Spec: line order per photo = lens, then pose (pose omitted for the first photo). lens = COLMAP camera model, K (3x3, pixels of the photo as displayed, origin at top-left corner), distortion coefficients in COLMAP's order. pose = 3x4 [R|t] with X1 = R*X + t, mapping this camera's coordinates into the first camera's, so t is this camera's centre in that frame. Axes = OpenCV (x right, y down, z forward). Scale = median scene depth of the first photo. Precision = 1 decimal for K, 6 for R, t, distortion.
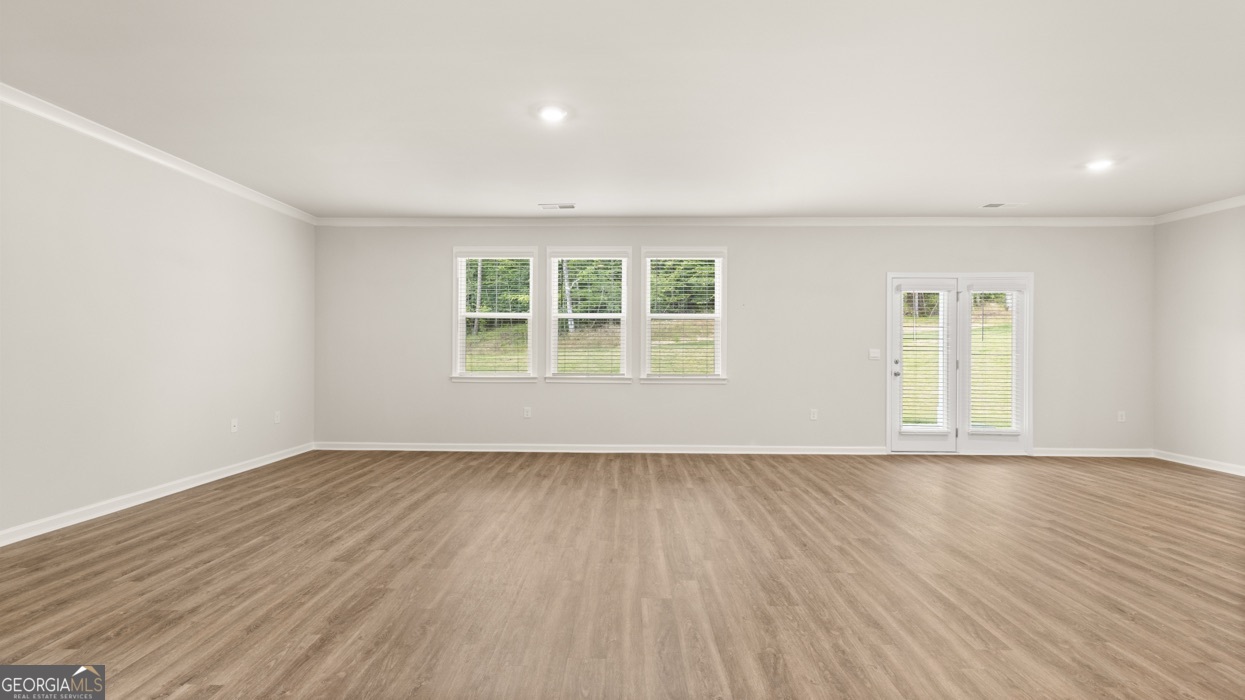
lens RADIAL K [[527.3, 0, 613.4], [0, 527.3, 348.2], [0, 0, 1]] dist [0.000634, 0.000166]
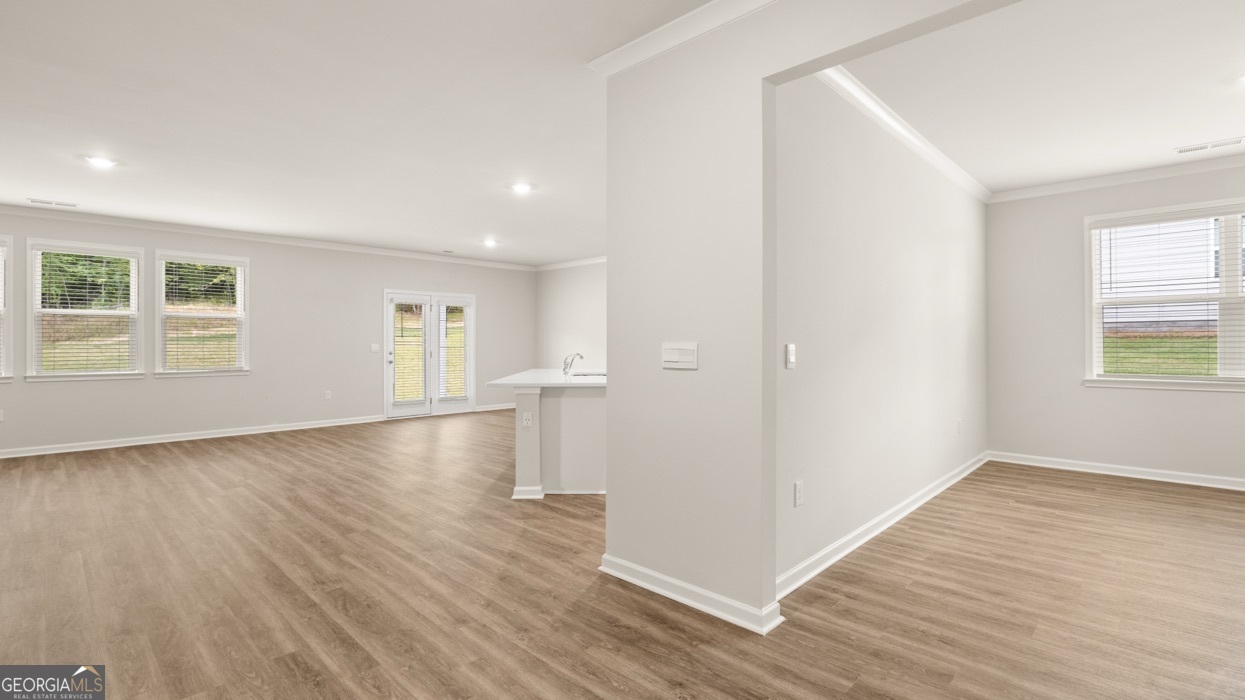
lens RADIAL K [[552.4, 0, 614.6], [0, 552.4, 345.7], [0, 0, 1]] dist [-0.007958, 0.000031]
pose [[0.680322, -0.008463, 0.732865, -0.130045], [0.004883, 0.999963, 0.007015, -0.001635], [-0.732897, -0.001194, 0.680338, -0.430331]]
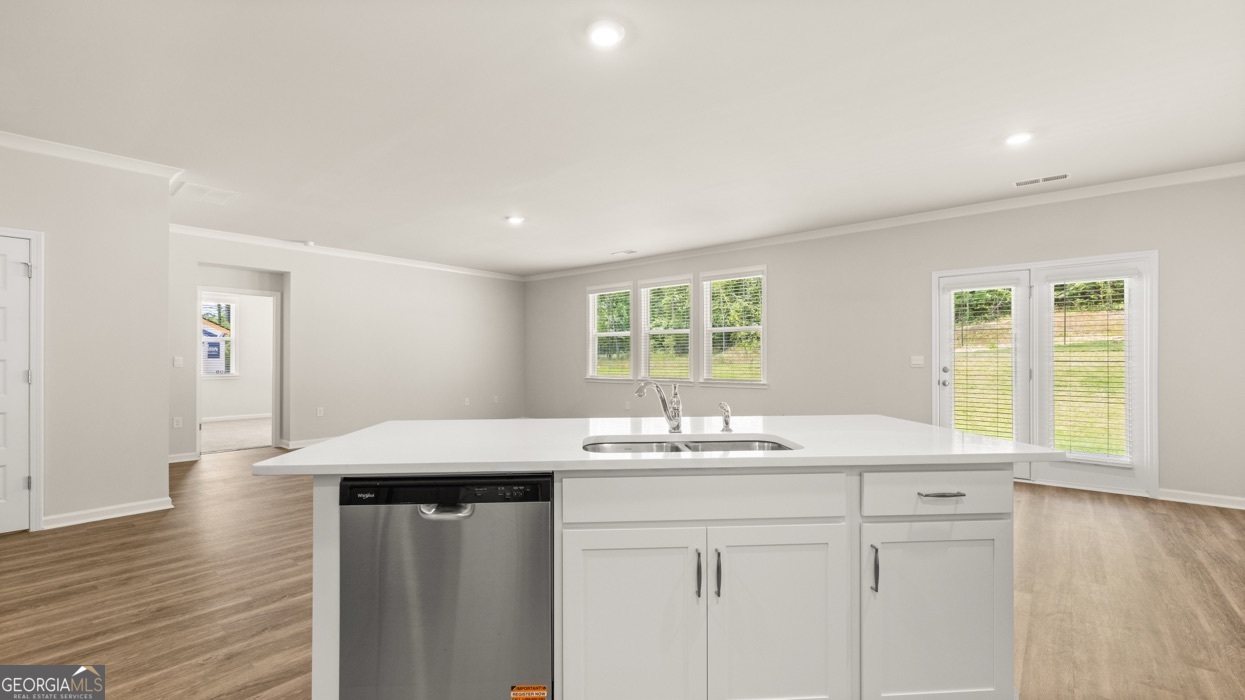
lens RADIAL K [[527.3, 0, 649.3], [0, 527.3, 355.7], [0, 0, 1]] dist [0.000634, 0.000166]
pose [[0.783431, -0.009296, -0.621410, 0.709221], [0.006747, 0.999956, -0.006453, 0.003774], [0.621443, 0.000863, 0.783459, -0.017546]]
